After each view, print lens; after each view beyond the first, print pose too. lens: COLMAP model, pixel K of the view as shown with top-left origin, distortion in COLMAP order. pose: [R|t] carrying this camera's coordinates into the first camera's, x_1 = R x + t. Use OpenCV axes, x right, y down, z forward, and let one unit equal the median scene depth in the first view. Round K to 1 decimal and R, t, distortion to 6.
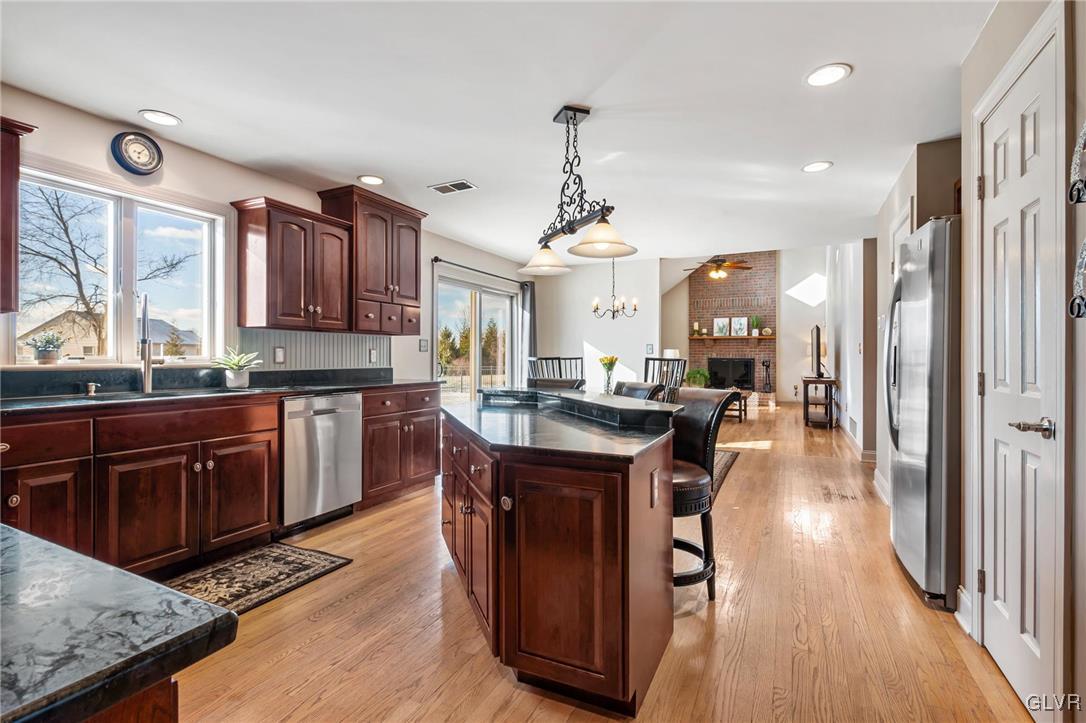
lens RADIAL K [[498.2, 0, 552.8], [0, 498.2, 355.7], [0, 0, 1]] dist [-0.001876, -0.000630]
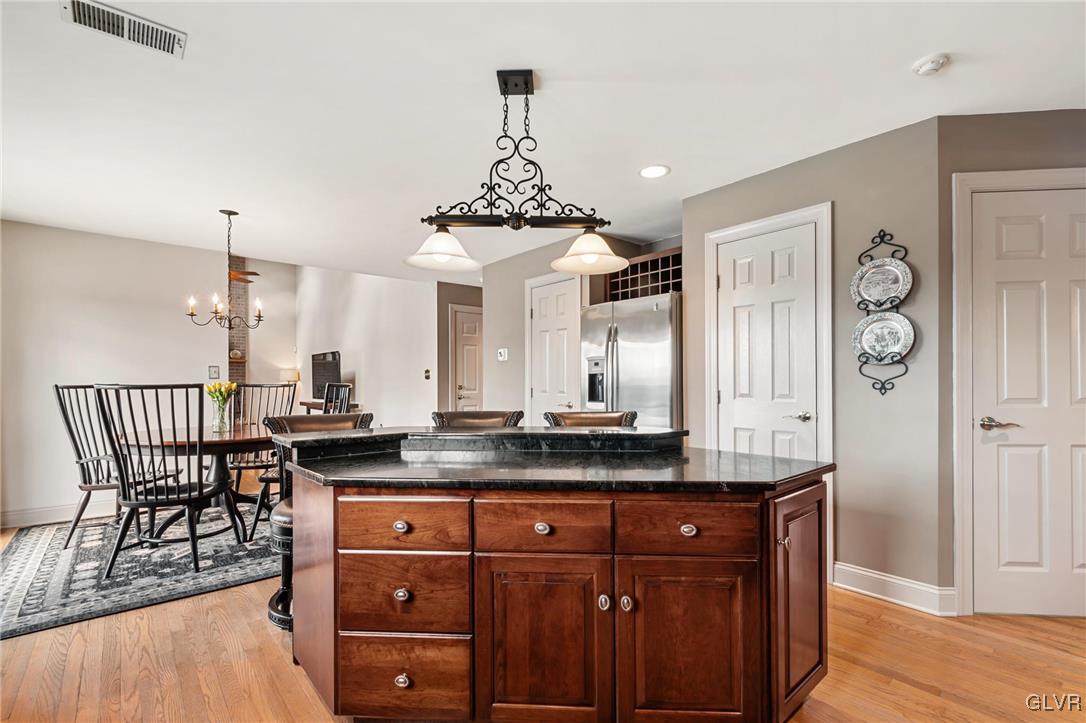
lens RADIAL K [[500.9, 0, 546.5], [0, 500.9, 372.9], [0, 0, 1]] dist [0.000131, -0.000194]
pose [[0.411211, 0.019308, 0.911336, -0.537760], [-0.005596, 0.999810, -0.018658, -0.002198], [-0.911523, 0.002572, 0.411241, 0.508397]]
